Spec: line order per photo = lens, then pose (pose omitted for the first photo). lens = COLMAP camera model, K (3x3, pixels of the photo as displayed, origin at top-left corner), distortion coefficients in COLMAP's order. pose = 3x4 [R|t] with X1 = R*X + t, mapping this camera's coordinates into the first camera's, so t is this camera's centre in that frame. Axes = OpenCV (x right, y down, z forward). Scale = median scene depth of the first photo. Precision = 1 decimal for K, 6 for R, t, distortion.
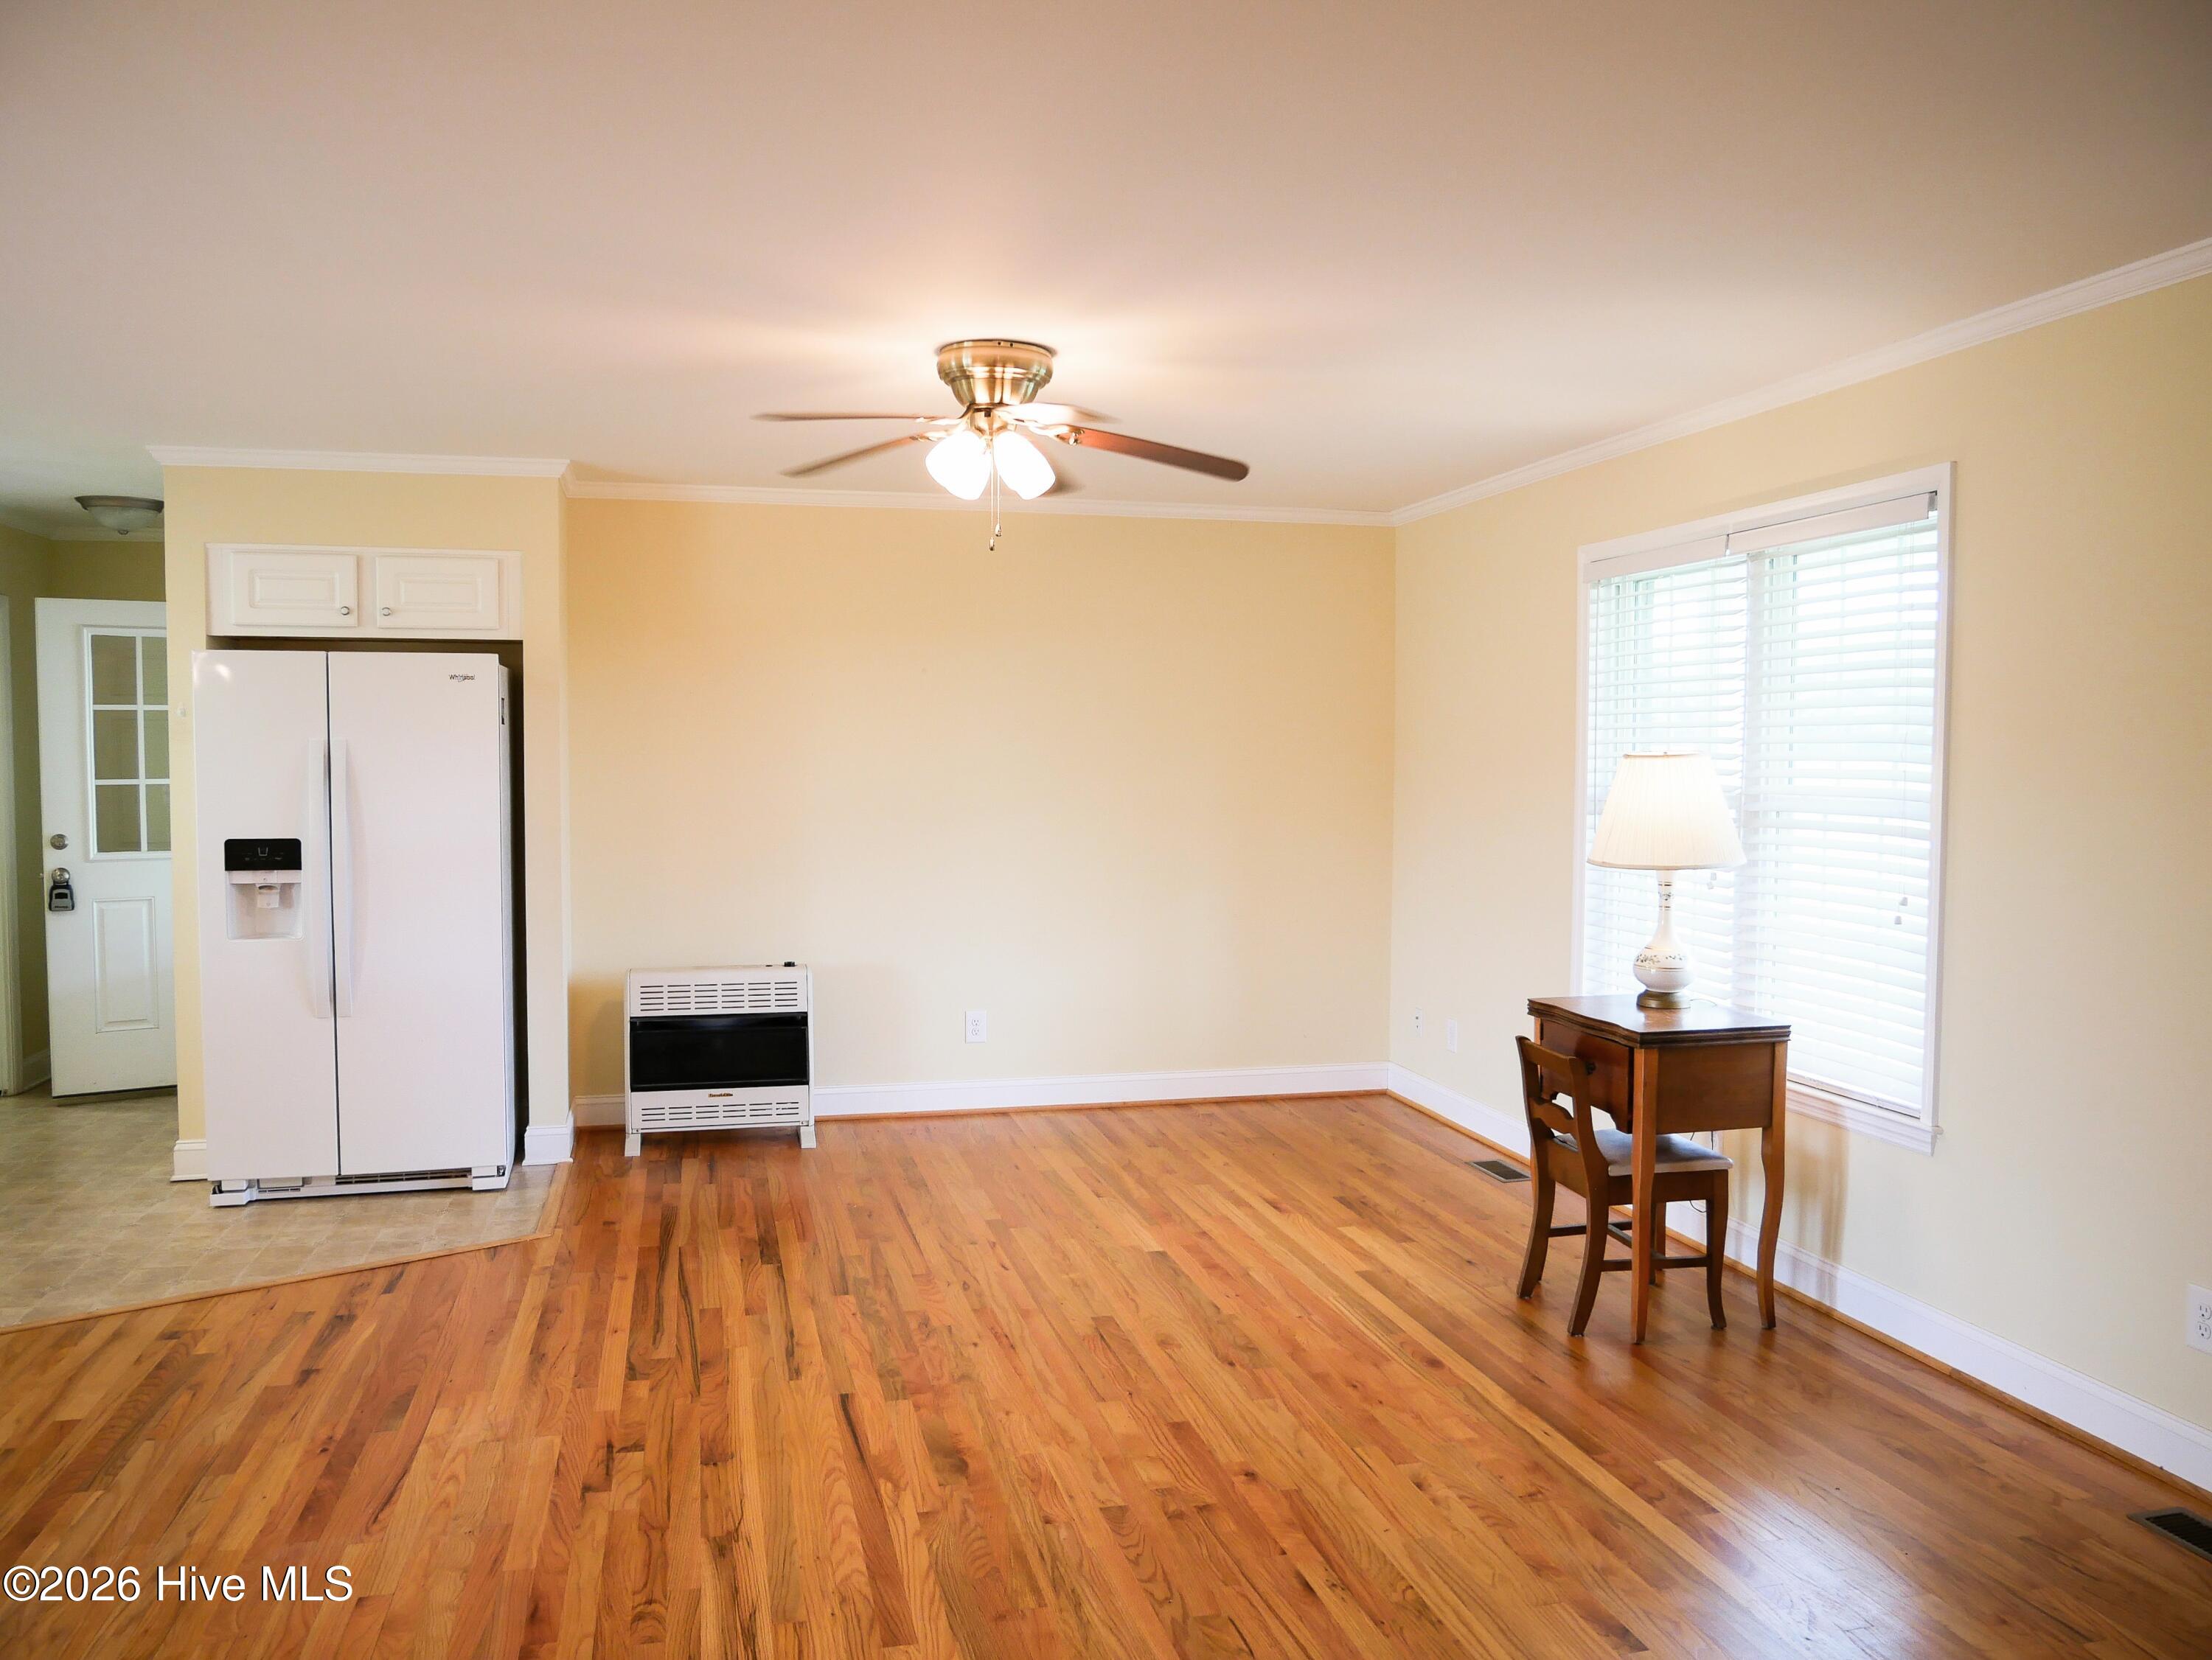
lens RADIAL K [[1683.6, 0, 1106.0], [0, 1683.6, 830.0], [0, 0, 1]] dist [-0.002480, -0.002169]
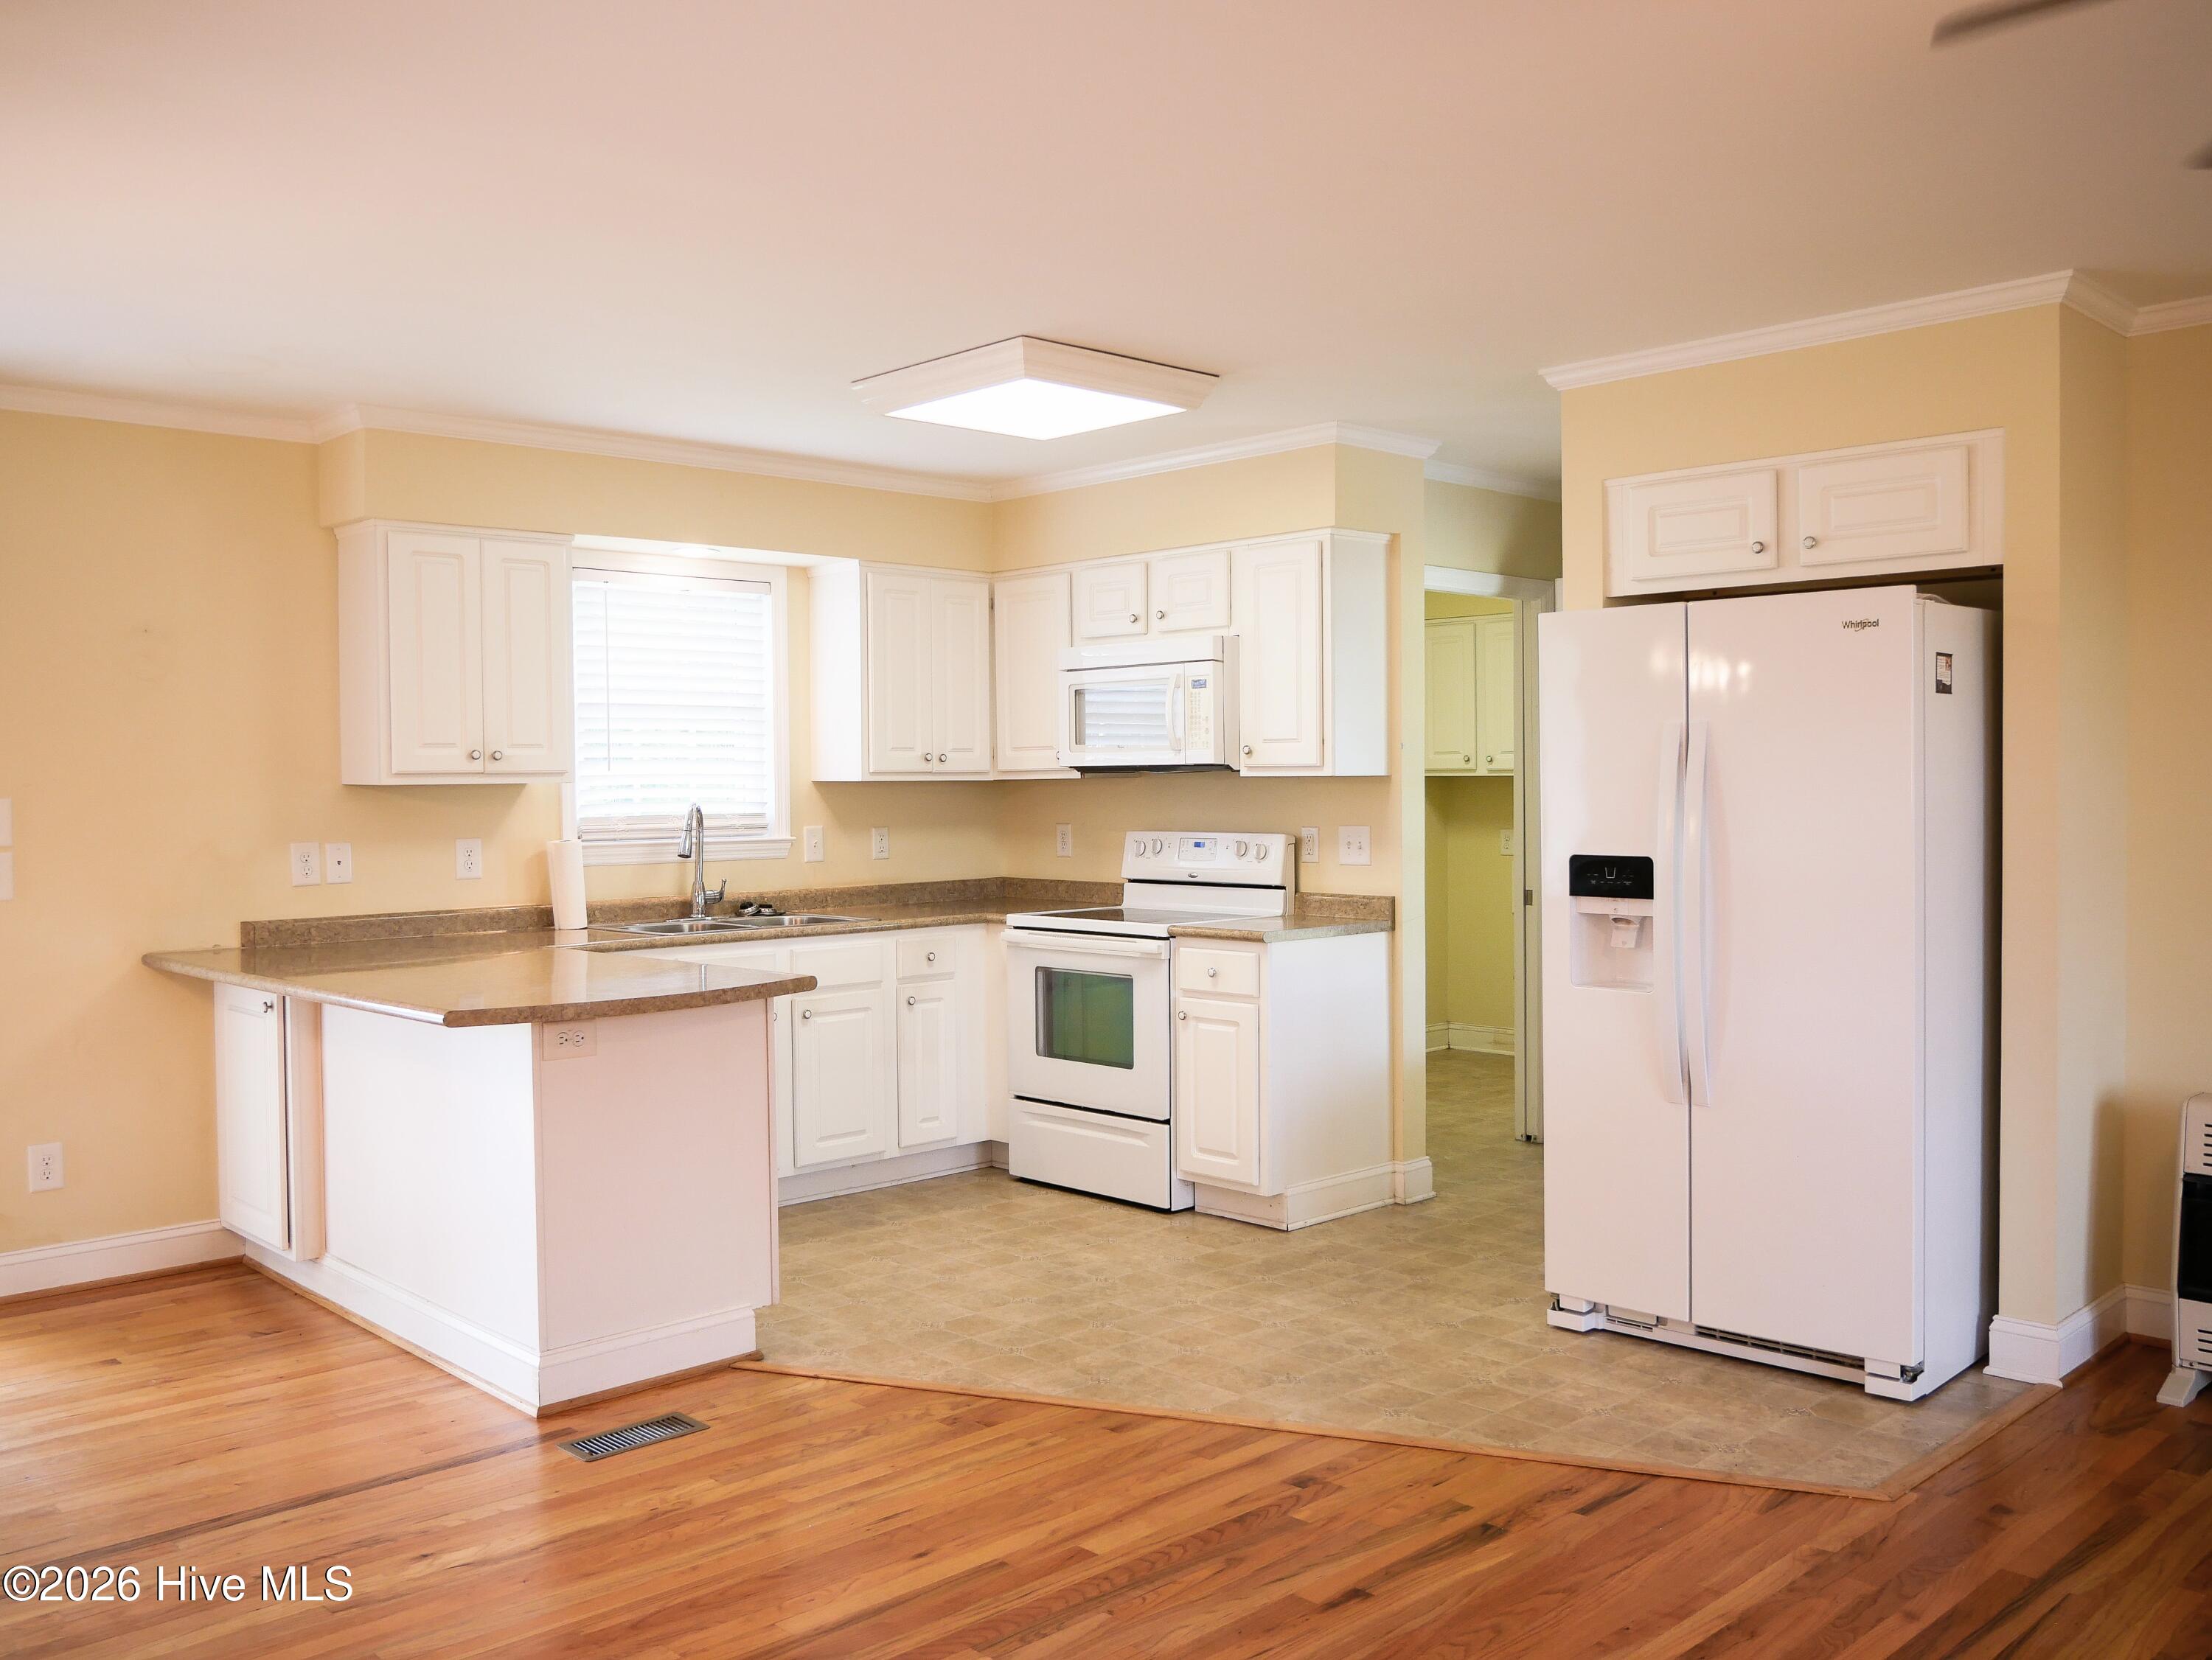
lens RADIAL K [[1889.3, 0, 1106.0], [0, 1889.3, 830.0], [0, 0, 1]] dist [-0.064500, 0.085089]
pose [[0.503878, 0.012520, -0.863684, 0.113021], [-0.033737, 0.999417, -0.005195, 0.005717], [0.863116, 0.031756, 0.504006, 0.374297]]
